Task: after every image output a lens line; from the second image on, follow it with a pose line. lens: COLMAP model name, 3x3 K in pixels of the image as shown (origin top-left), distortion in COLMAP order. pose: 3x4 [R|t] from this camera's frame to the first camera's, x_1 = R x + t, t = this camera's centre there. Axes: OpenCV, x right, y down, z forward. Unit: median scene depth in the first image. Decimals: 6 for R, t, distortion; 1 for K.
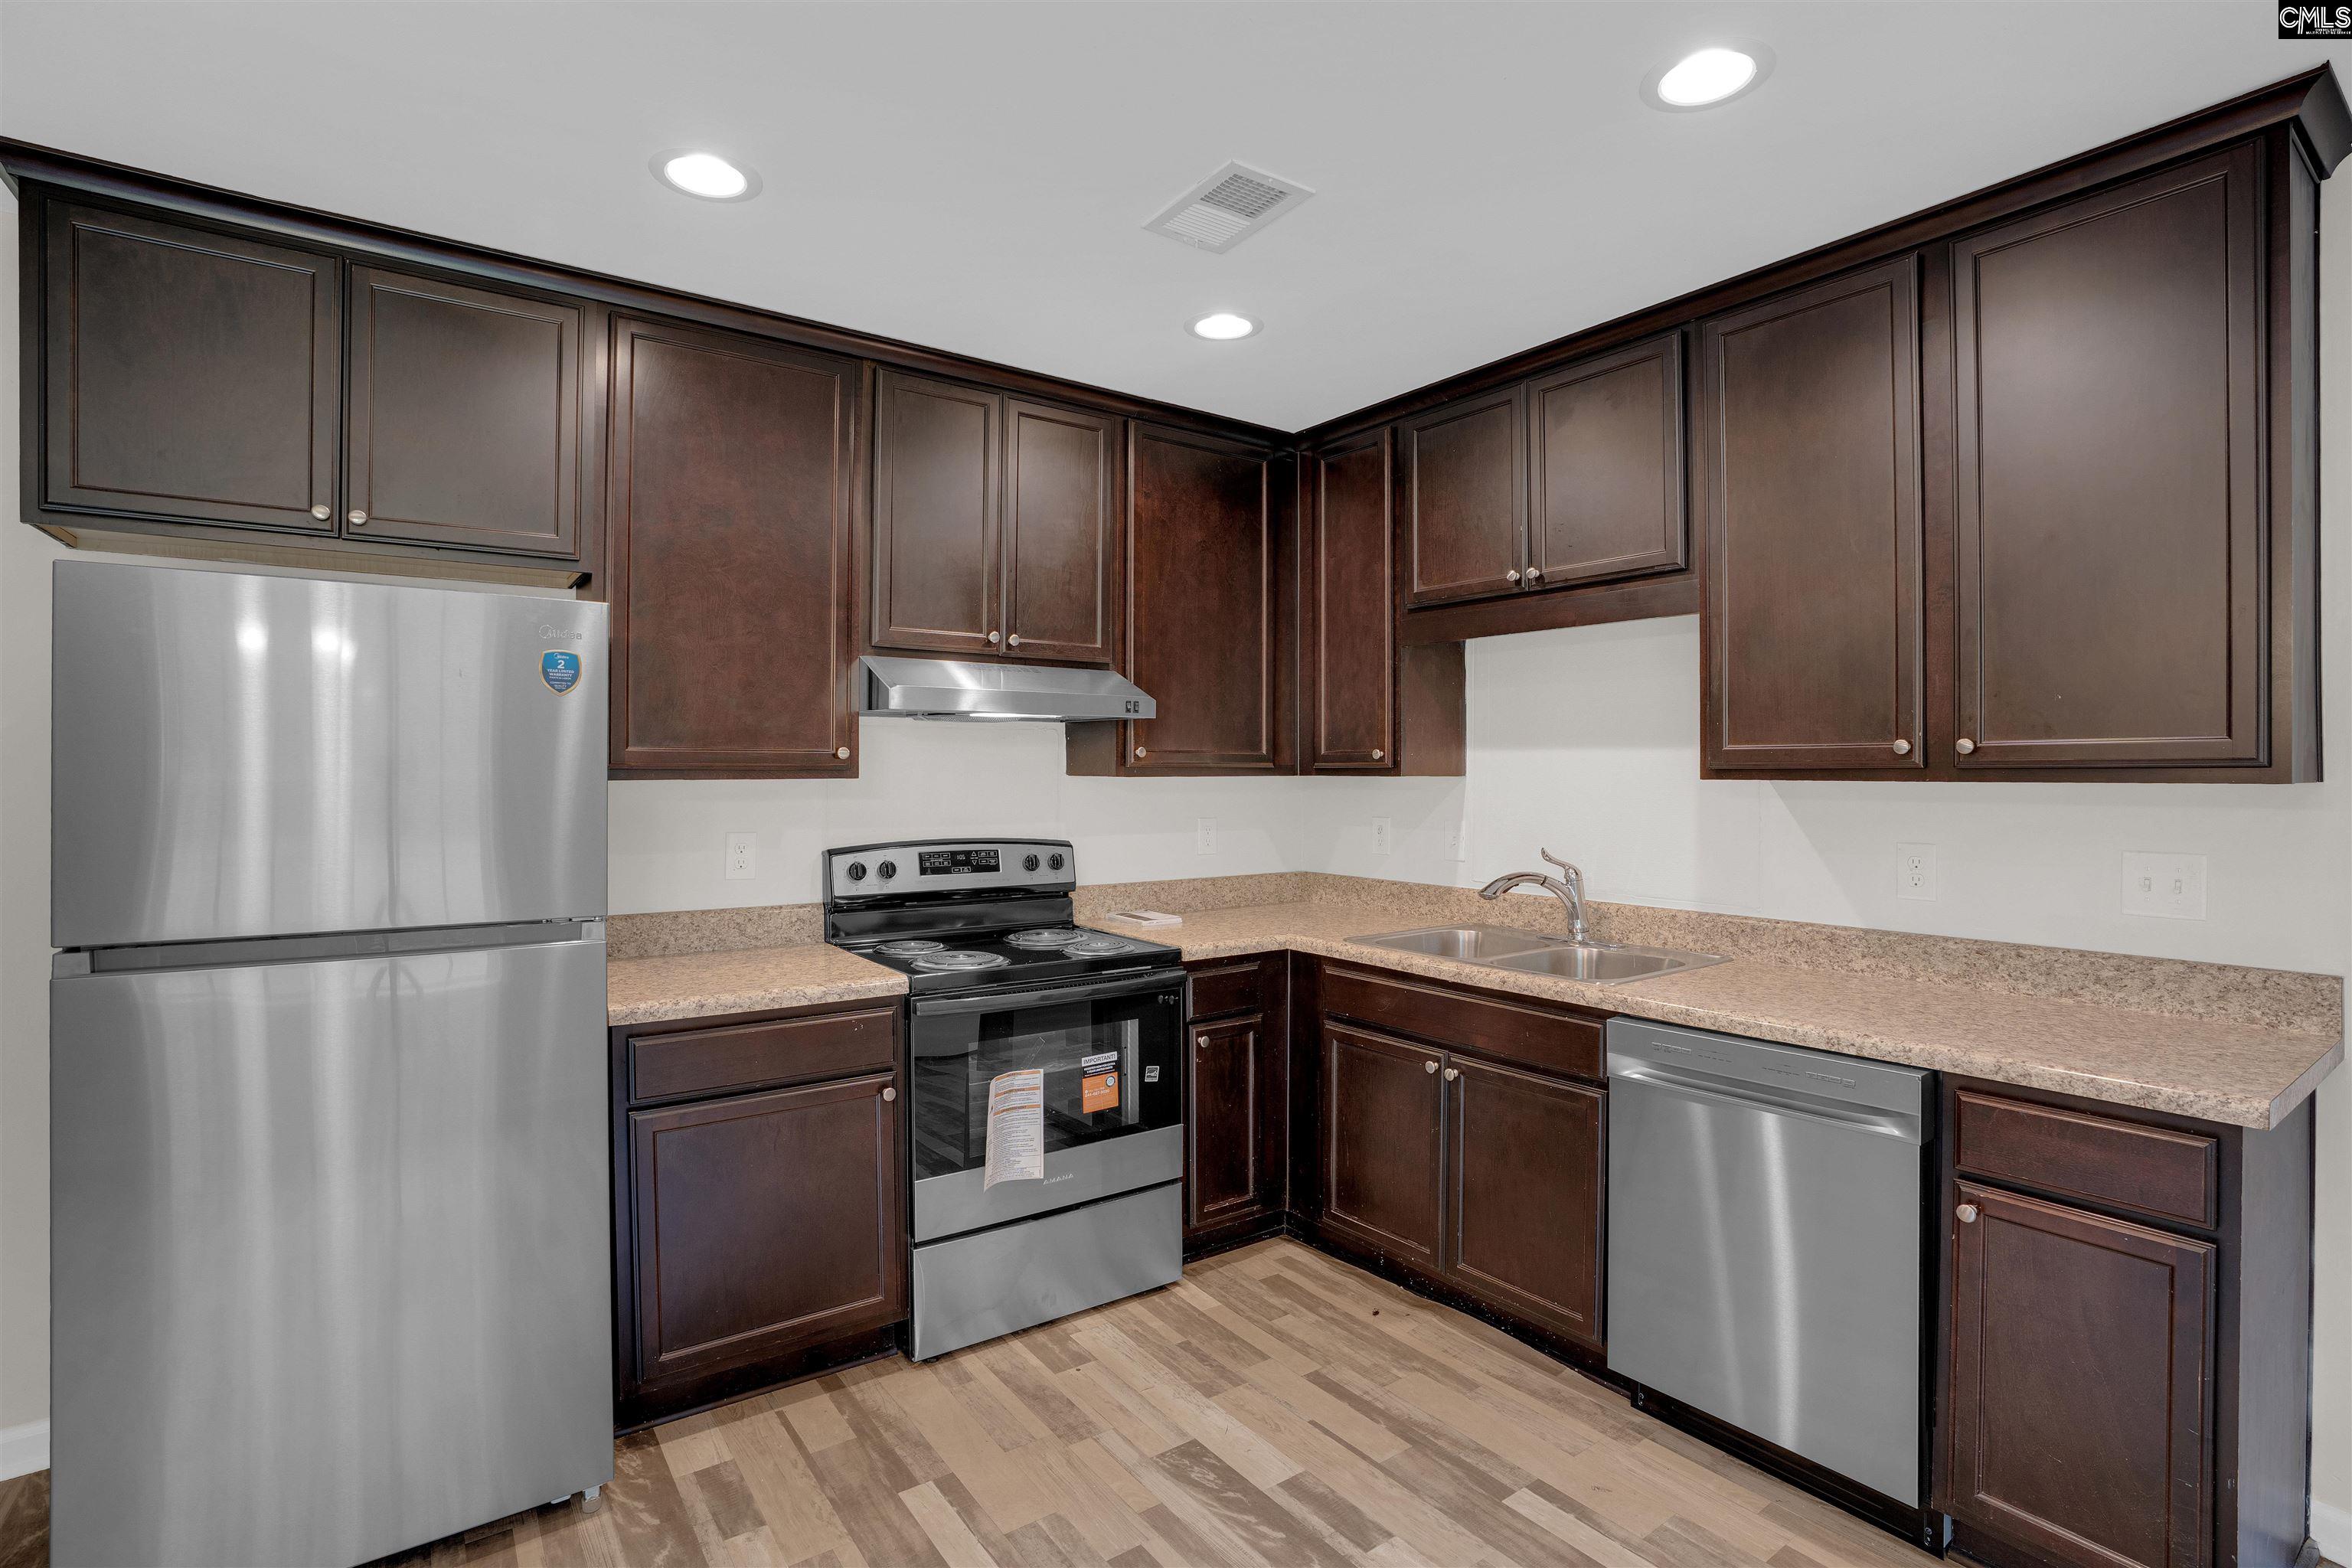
lens RADIAL K [[1106.5, 0, 1147.7], [0, 1106.5, 789.3], [0, 0, 1]] dist [-0.017751, 0.009690]
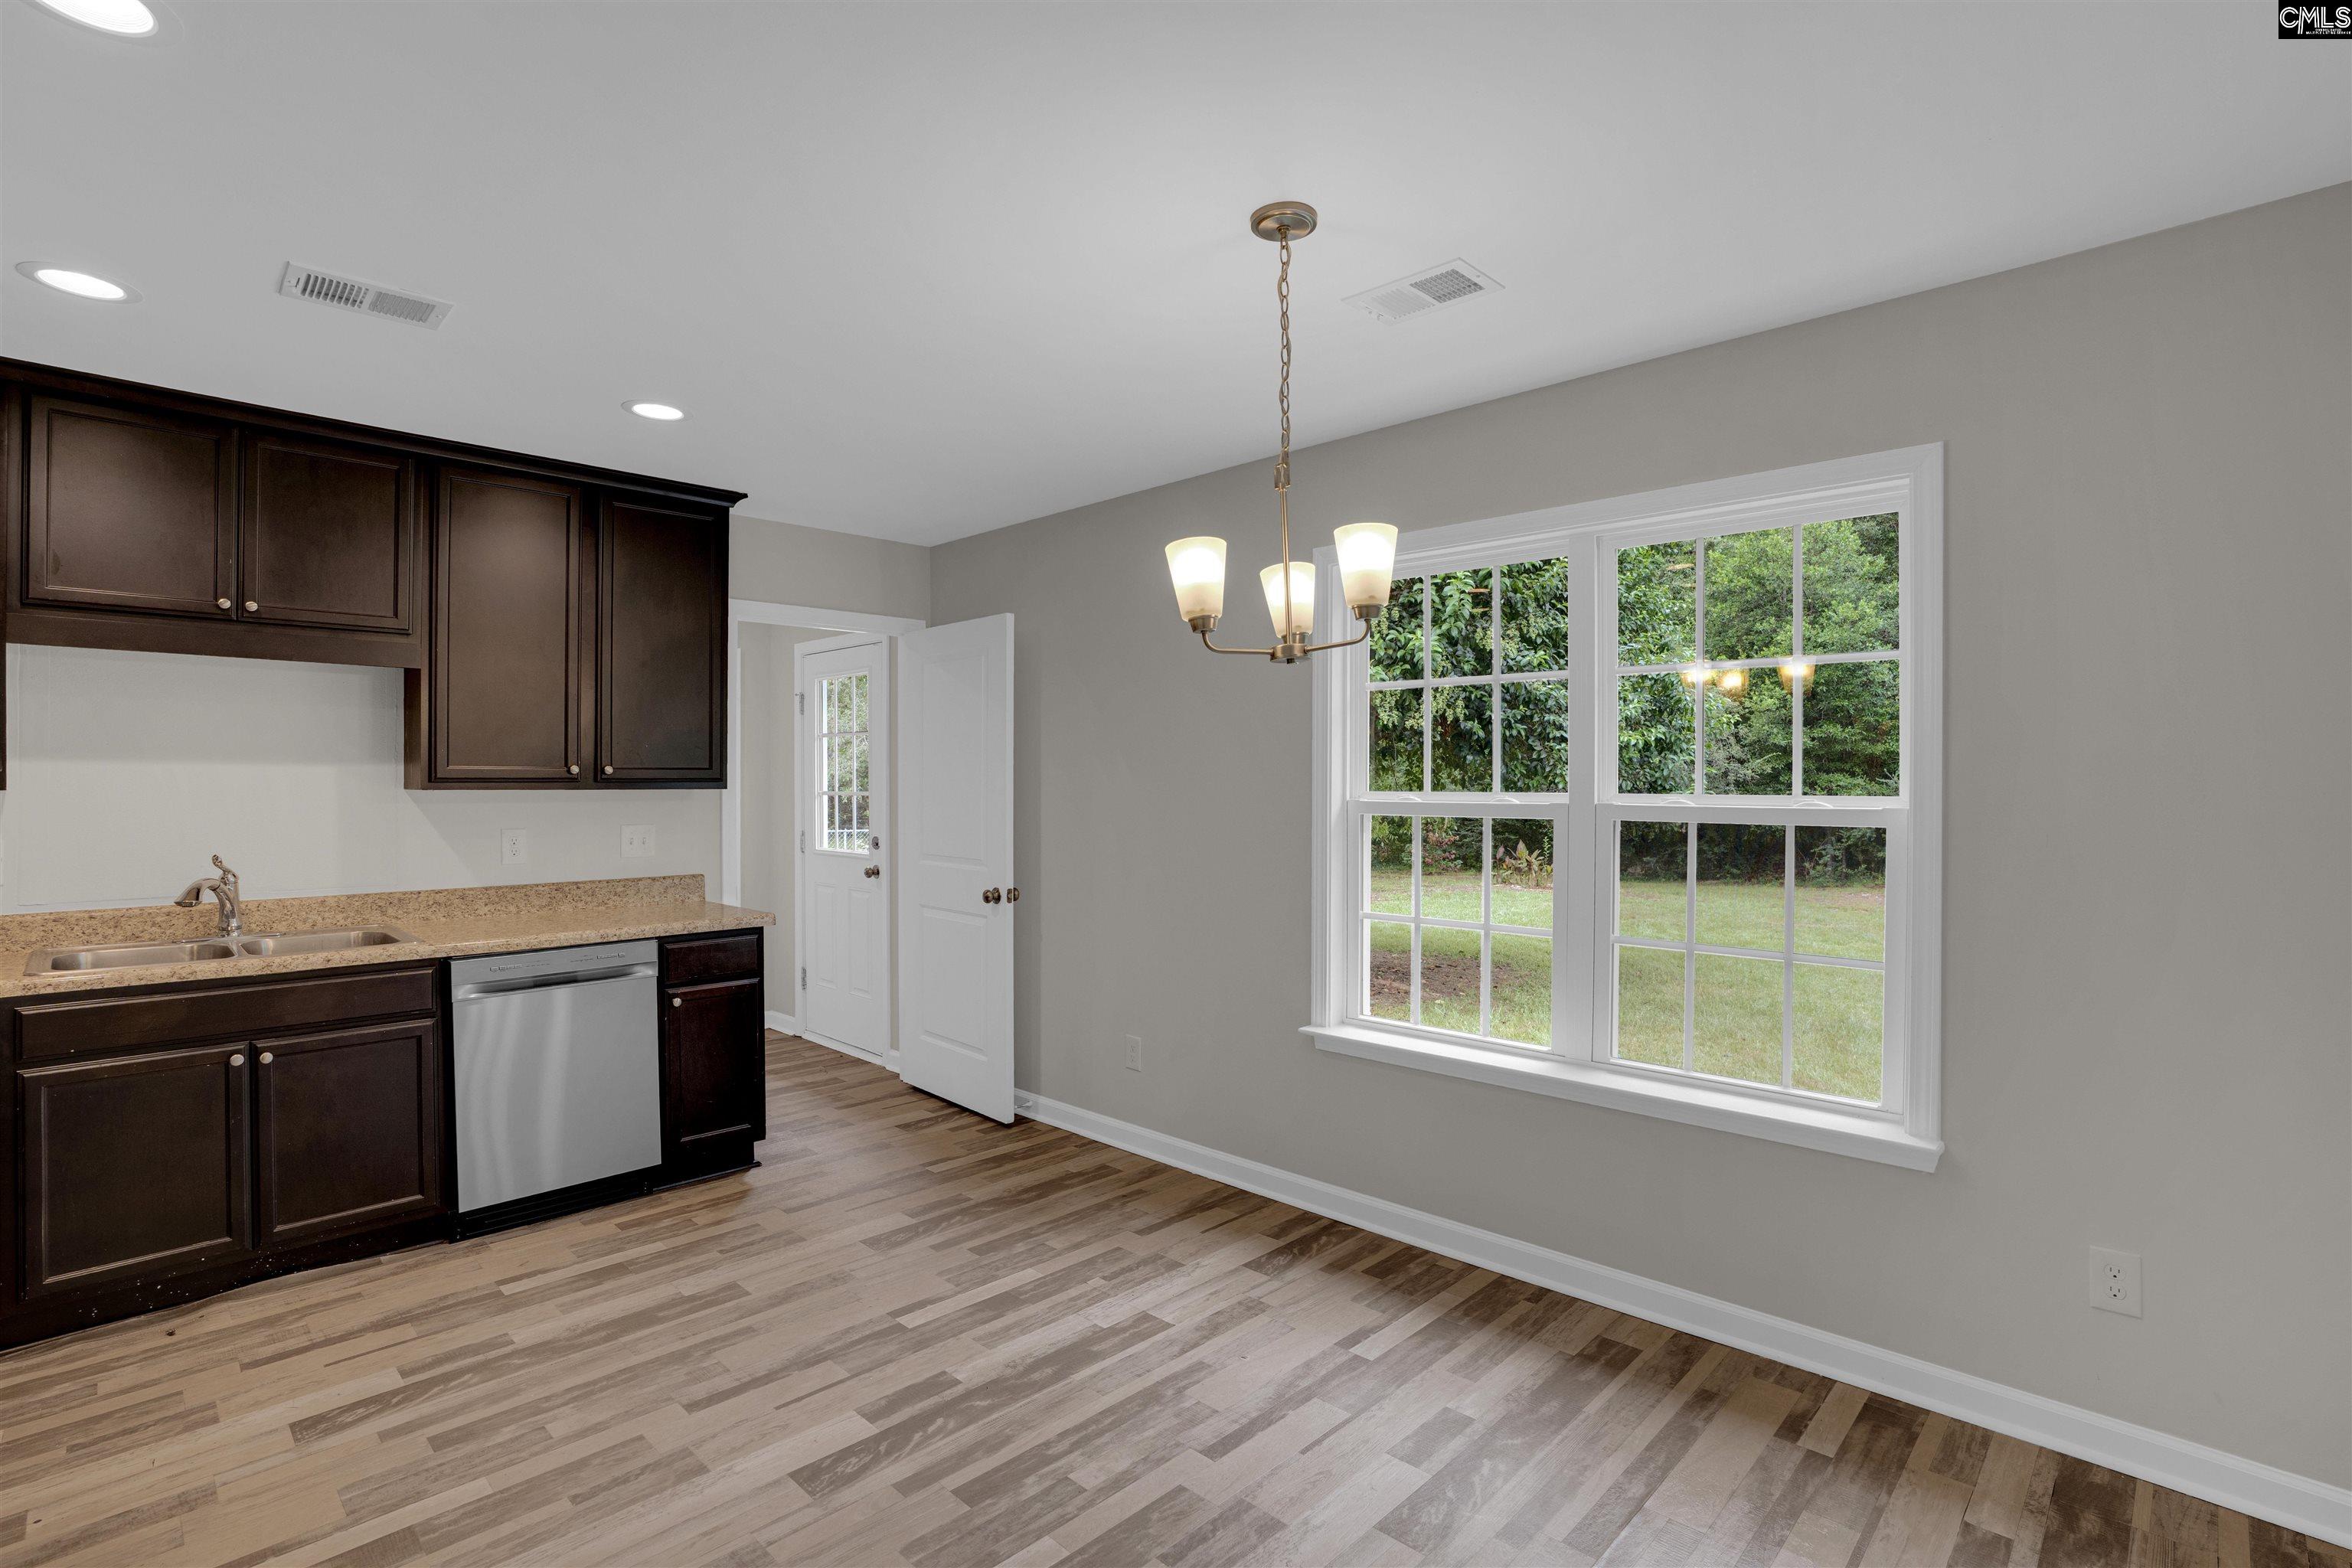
lens RADIAL K [[1106.5, 0, 1180.6], [0, 1106.5, 780.7], [0, 0, 1]] dist [-0.017751, 0.009690]
pose [[-0.167850, 0.005765, 0.985796, -0.999874], [0.011553, 0.999926, -0.003880, -0.002660], [-0.985745, 0.010738, -0.167905, 0.300607]]
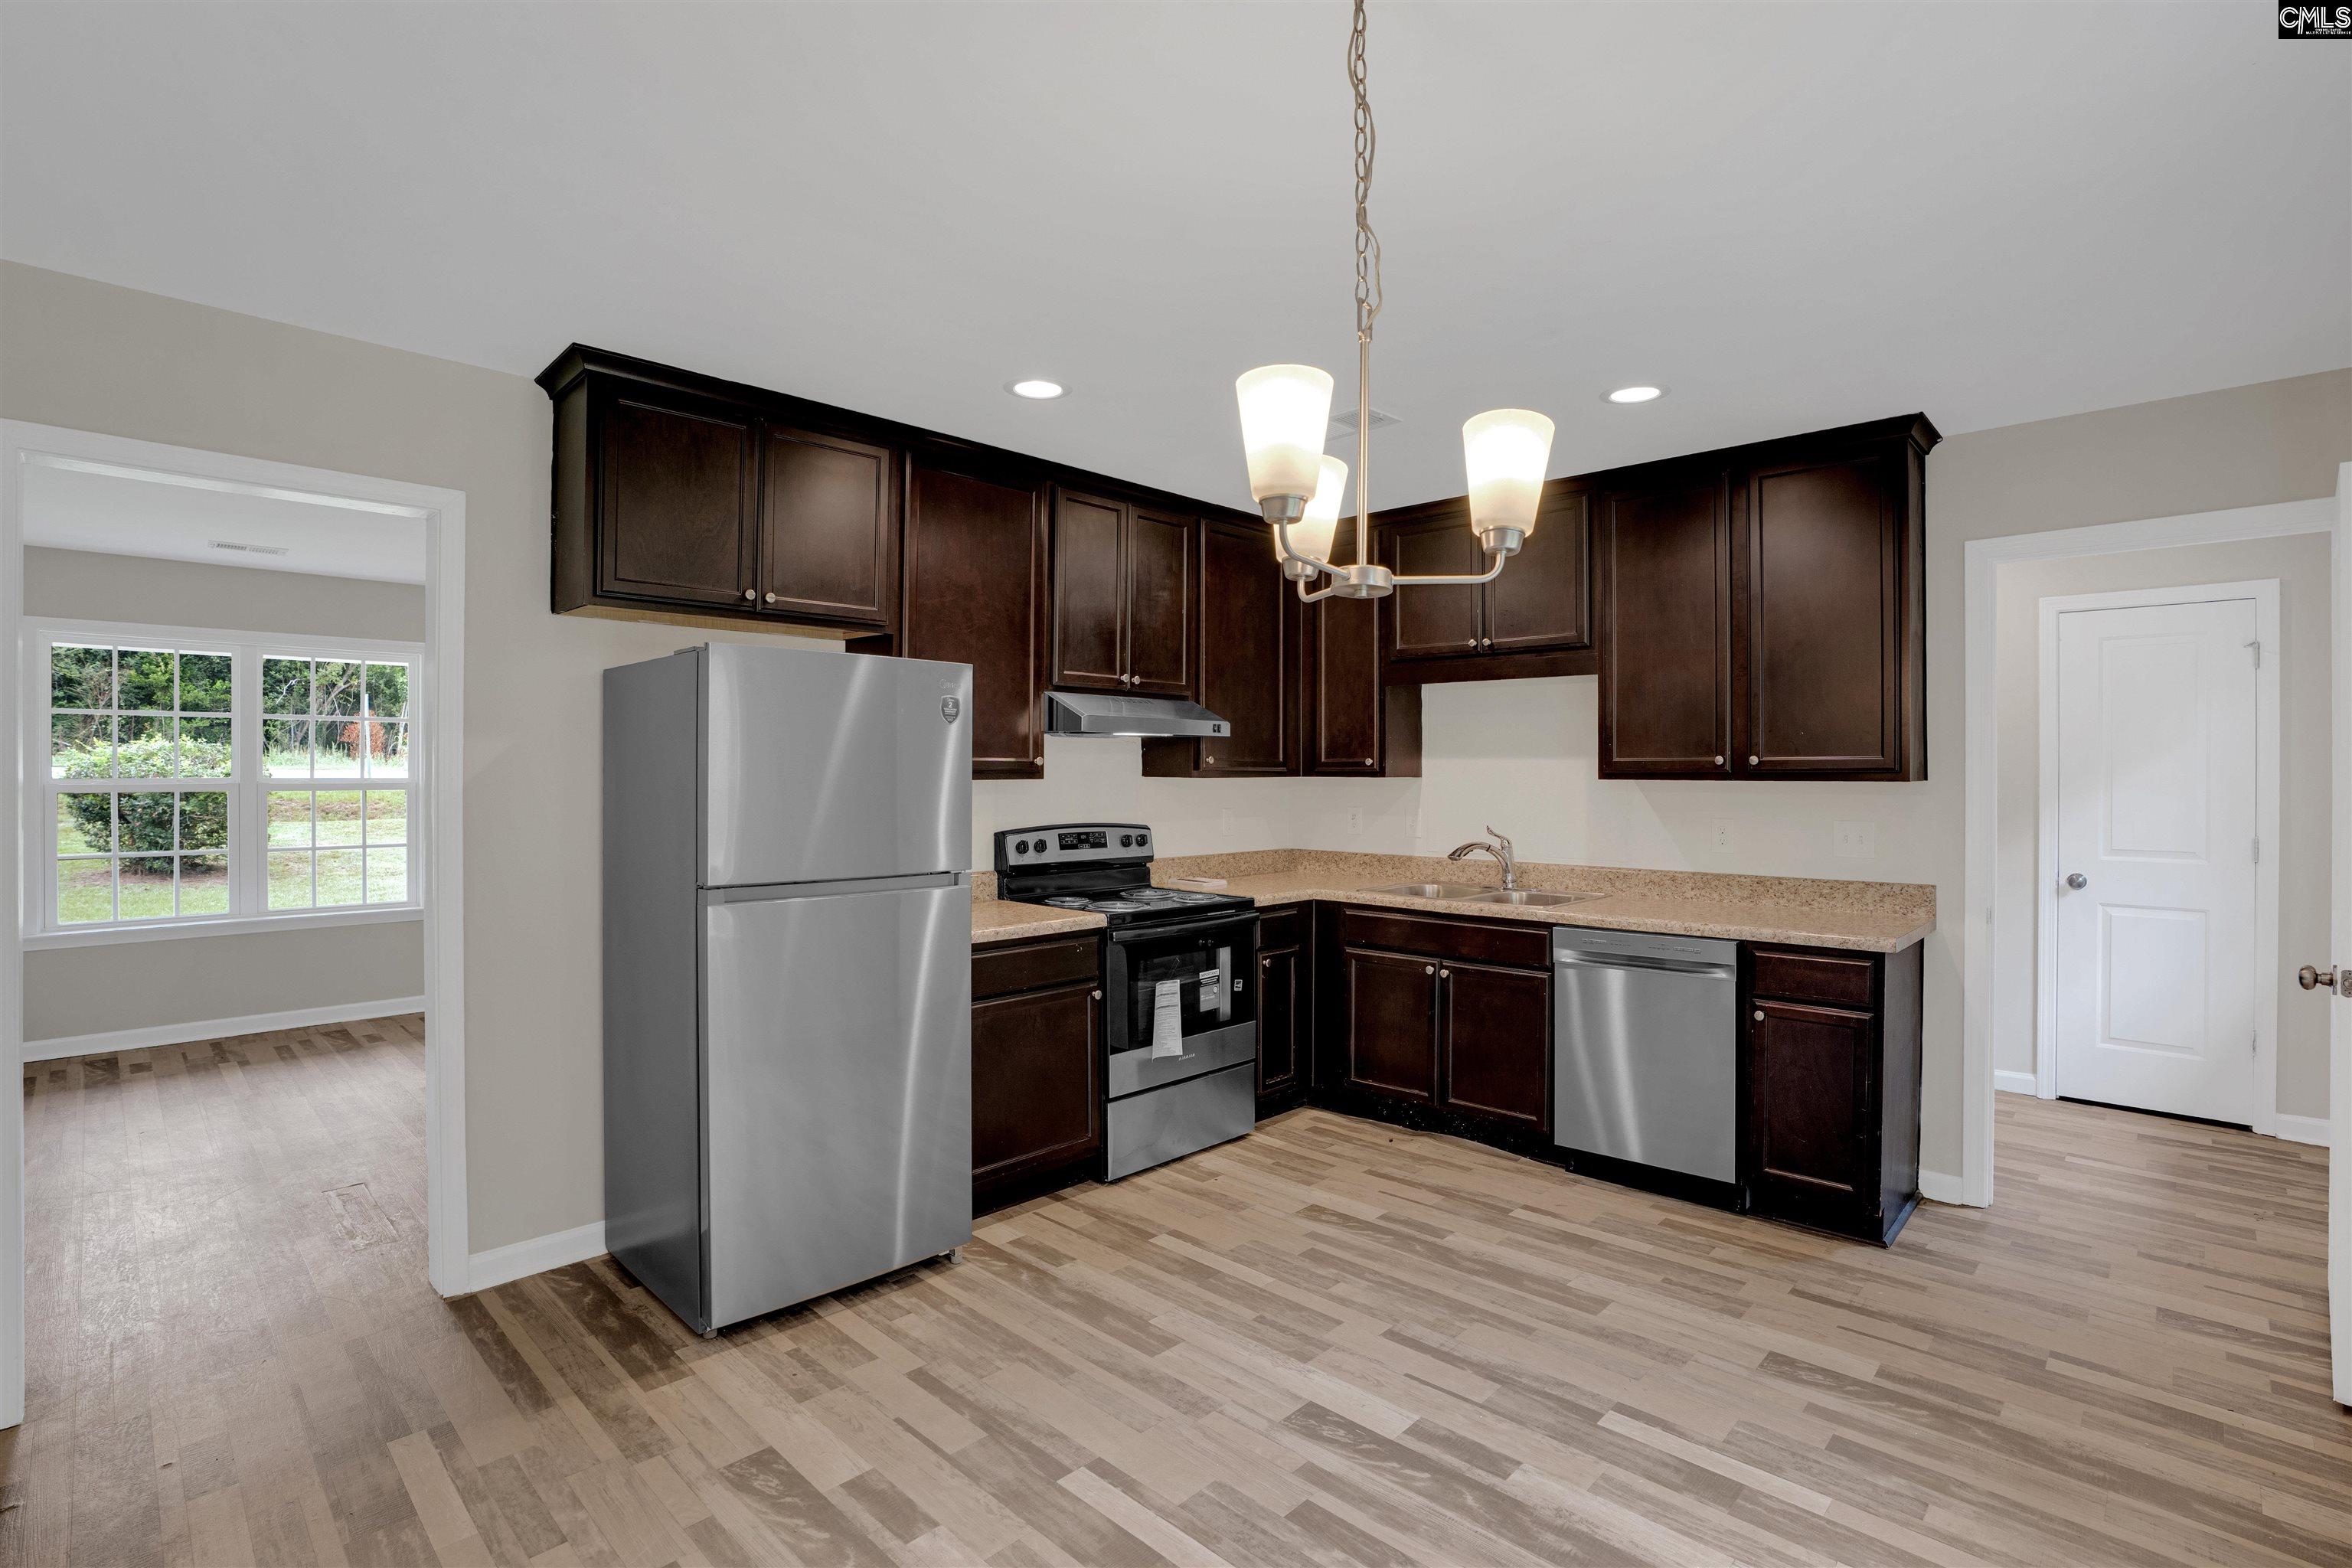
lens RADIAL K [[1106.5, 0, 1160.2], [0, 1106.5, 790.0], [0, 0, 1]] dist [-0.017751, 0.009690]
pose [[0.982884, -0.002829, 0.184204, -0.405548], [0.002684, 0.999996, 0.001036, 0.002981], [-0.184206, -0.000524, 0.982888, -0.437819]]
